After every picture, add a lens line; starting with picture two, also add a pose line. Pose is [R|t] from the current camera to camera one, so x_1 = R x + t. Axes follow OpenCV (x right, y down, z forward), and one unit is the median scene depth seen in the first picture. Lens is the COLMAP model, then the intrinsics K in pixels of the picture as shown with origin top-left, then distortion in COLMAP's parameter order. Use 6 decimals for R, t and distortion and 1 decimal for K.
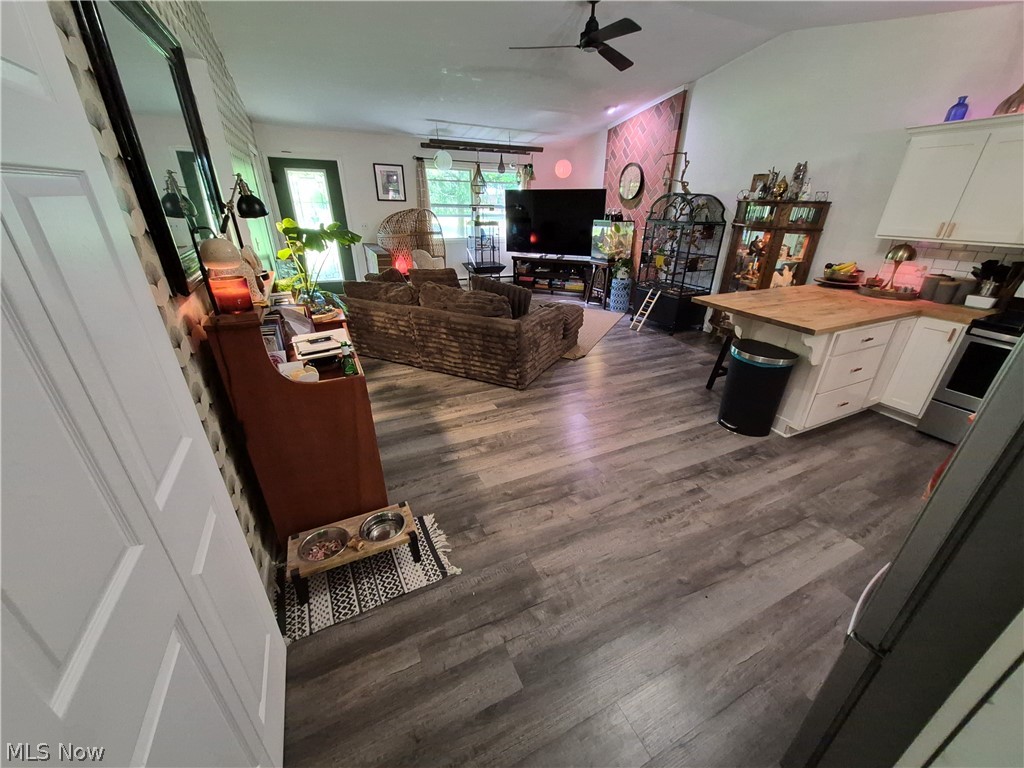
lens RADIAL K [[402.0, 0, 527.6], [0, 402.0, 388.0], [0, 0, 1]] dist [0.013997, -0.006752]
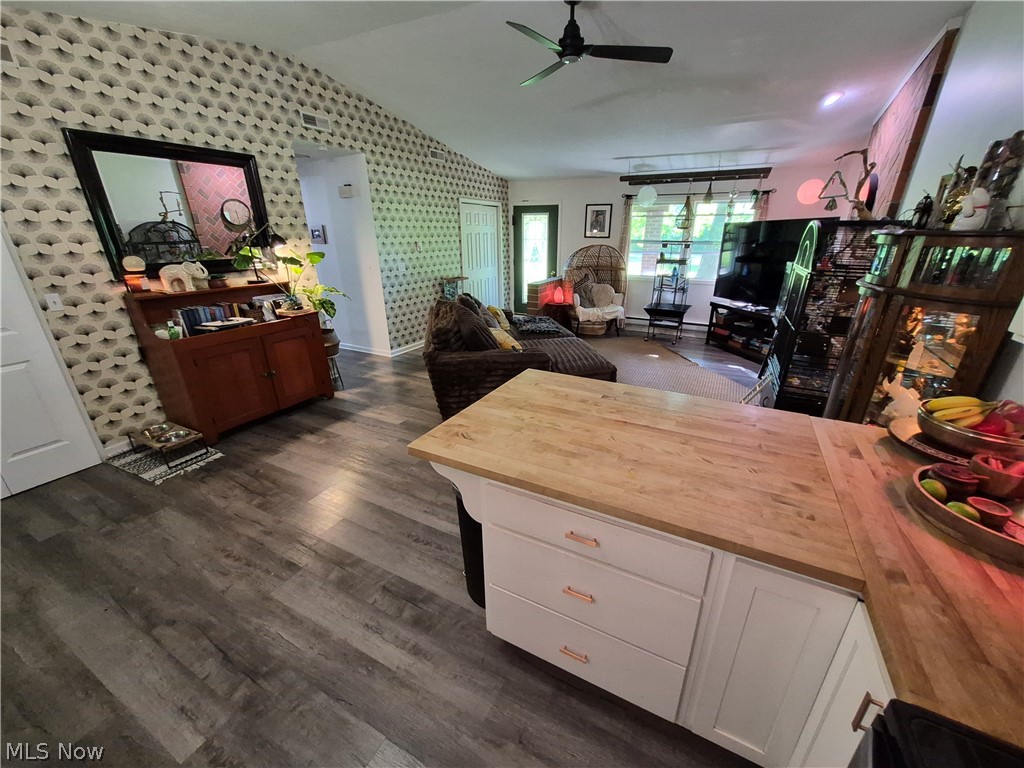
lens RADIAL K [[402.0, 0, 527.6], [0, 402.0, 388.0], [0, 0, 1]] dist [0.013997, -0.006752]
pose [[0.597512, 0.272955, -0.753973, 0.997930], [-0.332421, 0.939994, 0.076860, -0.259233], [0.729709, 0.204712, 0.652394, 0.587018]]
